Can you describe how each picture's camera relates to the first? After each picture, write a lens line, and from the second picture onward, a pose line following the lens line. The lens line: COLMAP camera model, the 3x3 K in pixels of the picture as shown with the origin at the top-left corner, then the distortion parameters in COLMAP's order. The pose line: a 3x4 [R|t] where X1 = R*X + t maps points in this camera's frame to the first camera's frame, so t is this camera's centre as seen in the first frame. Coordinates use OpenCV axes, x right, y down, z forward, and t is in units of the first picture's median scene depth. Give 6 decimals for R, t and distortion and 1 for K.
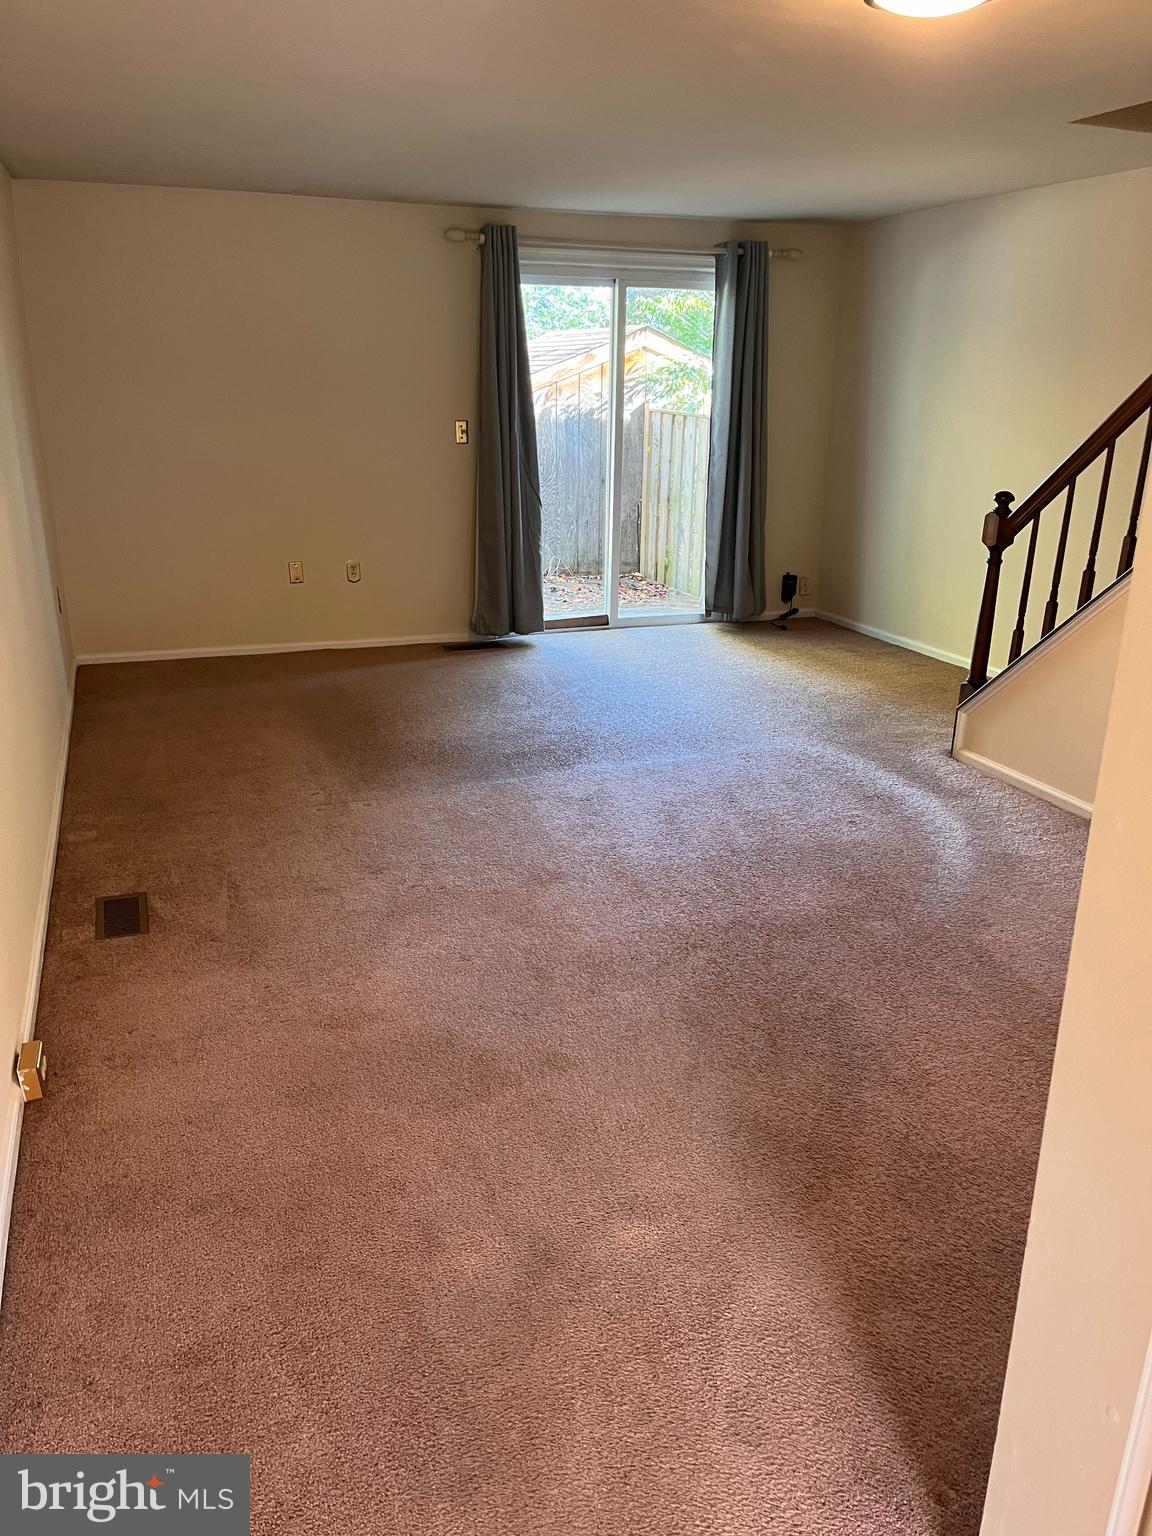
lens RADIAL K [[1164.7, 0, 576.0], [0, 1164.7, 768.0], [0, 0, 1]] dist [0.068583, -0.116914]
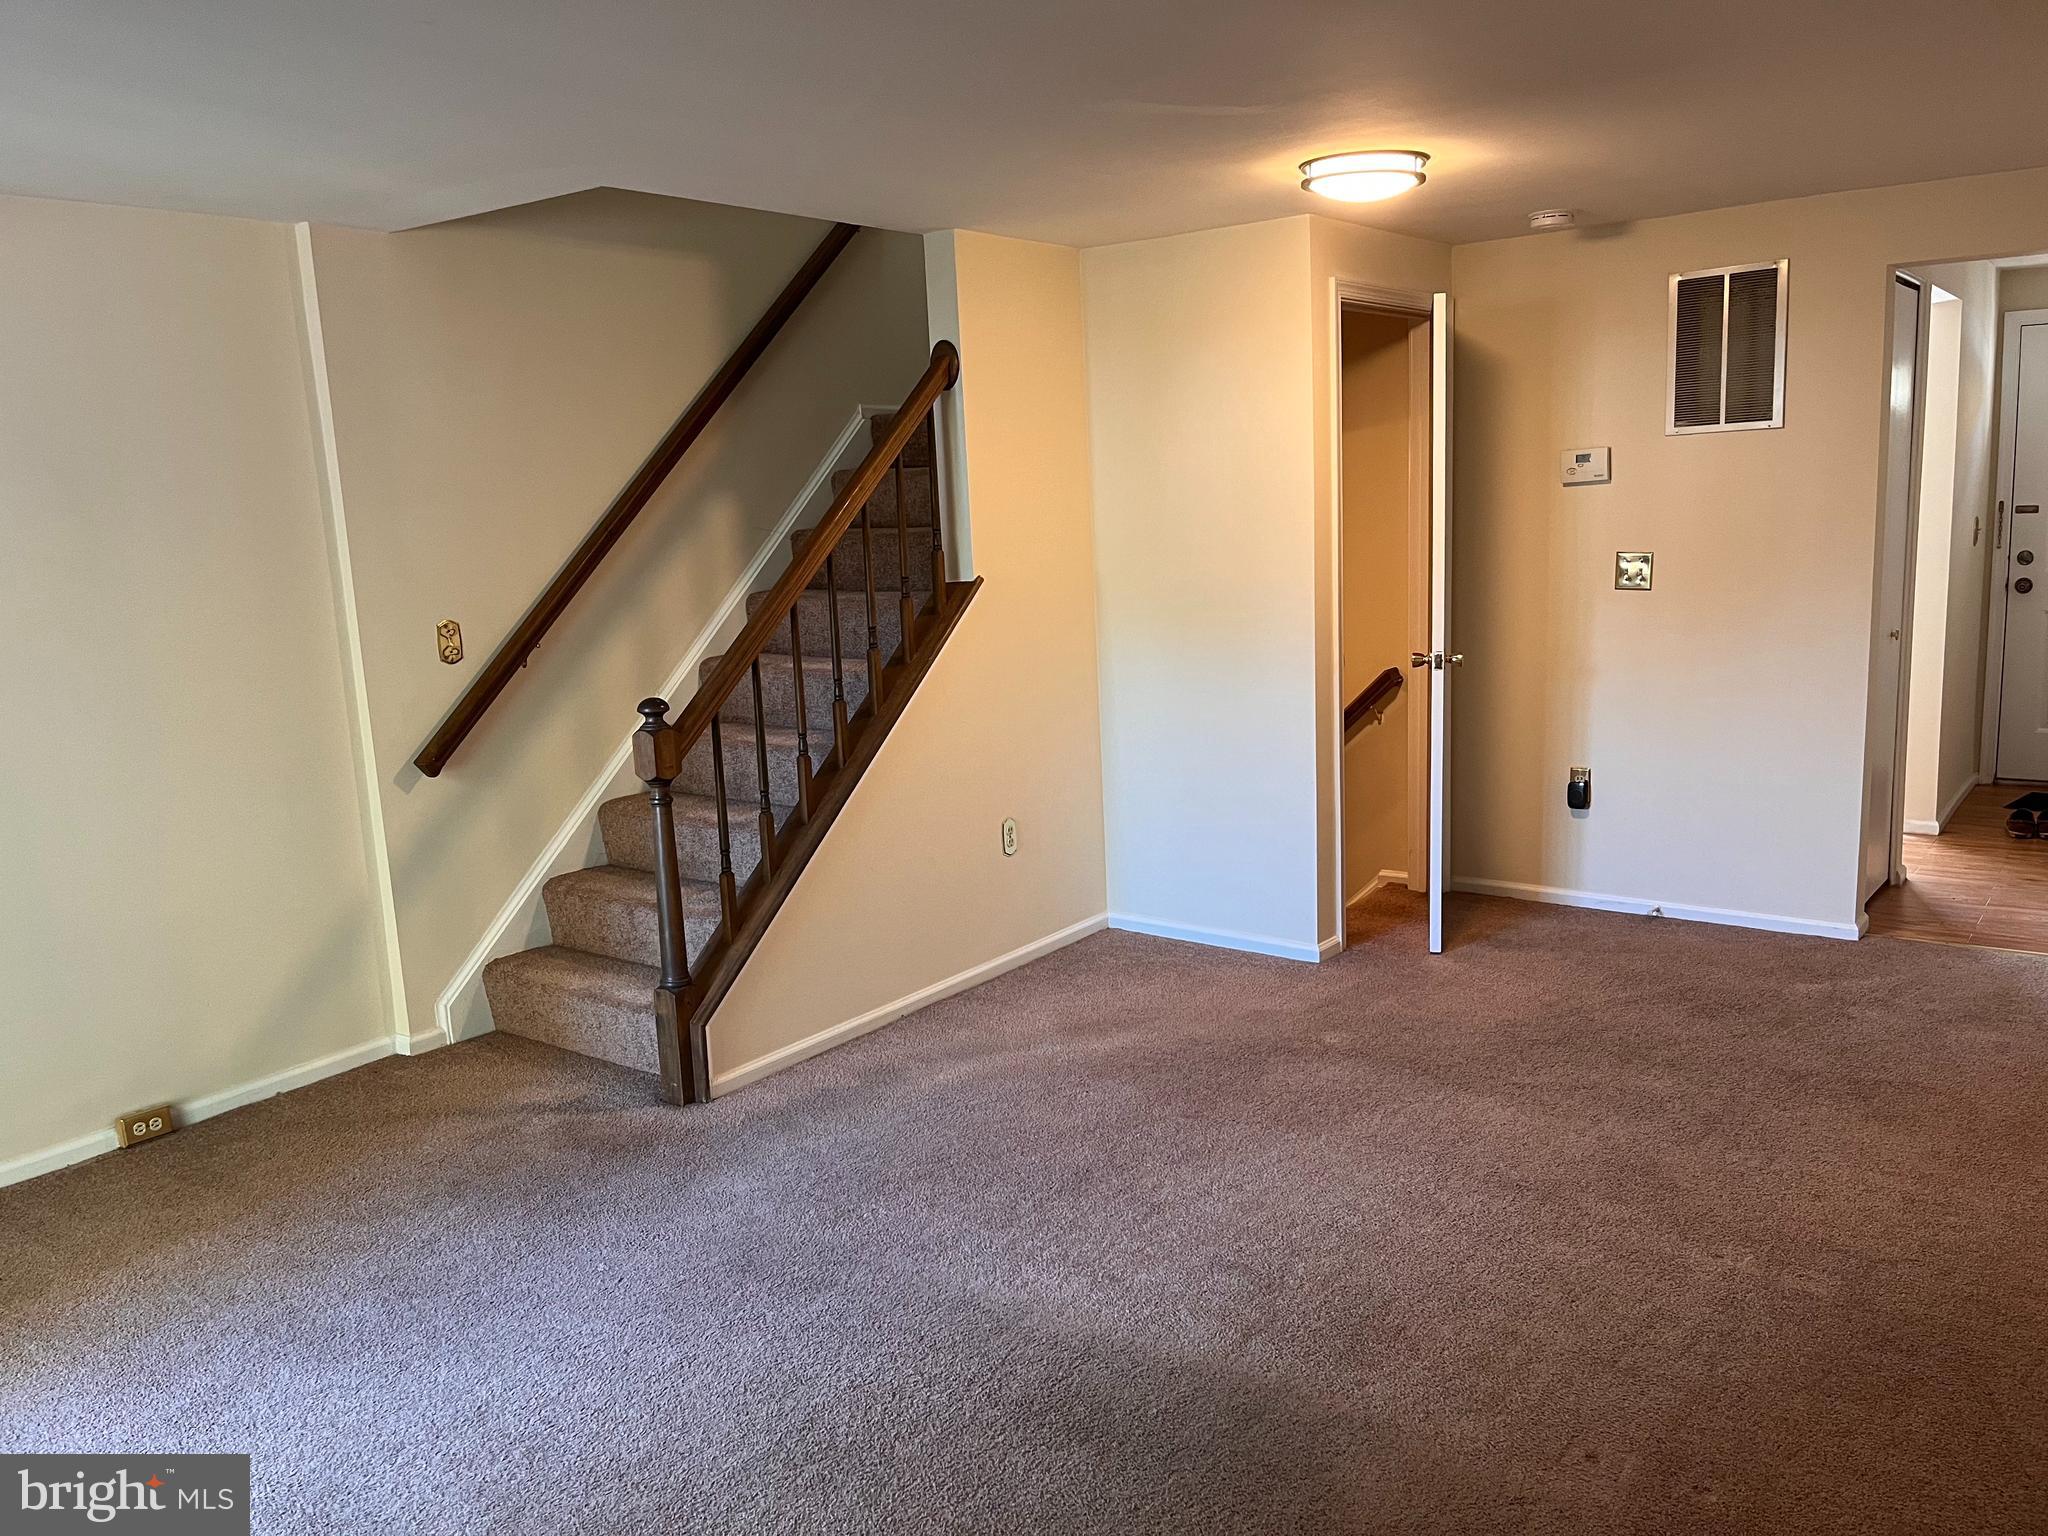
lens RADIAL K [[1552.9, 0, 1024.0], [0, 1552.9, 768.0], [0, 0, 1]] dist [0.068583, -0.116914]
pose [[-0.524169, -0.130292, 0.841588, -0.508147], [0.312655, 0.889776, 0.332485, -0.438963], [-0.792145, 0.437405, -0.425657, 1.257769]]
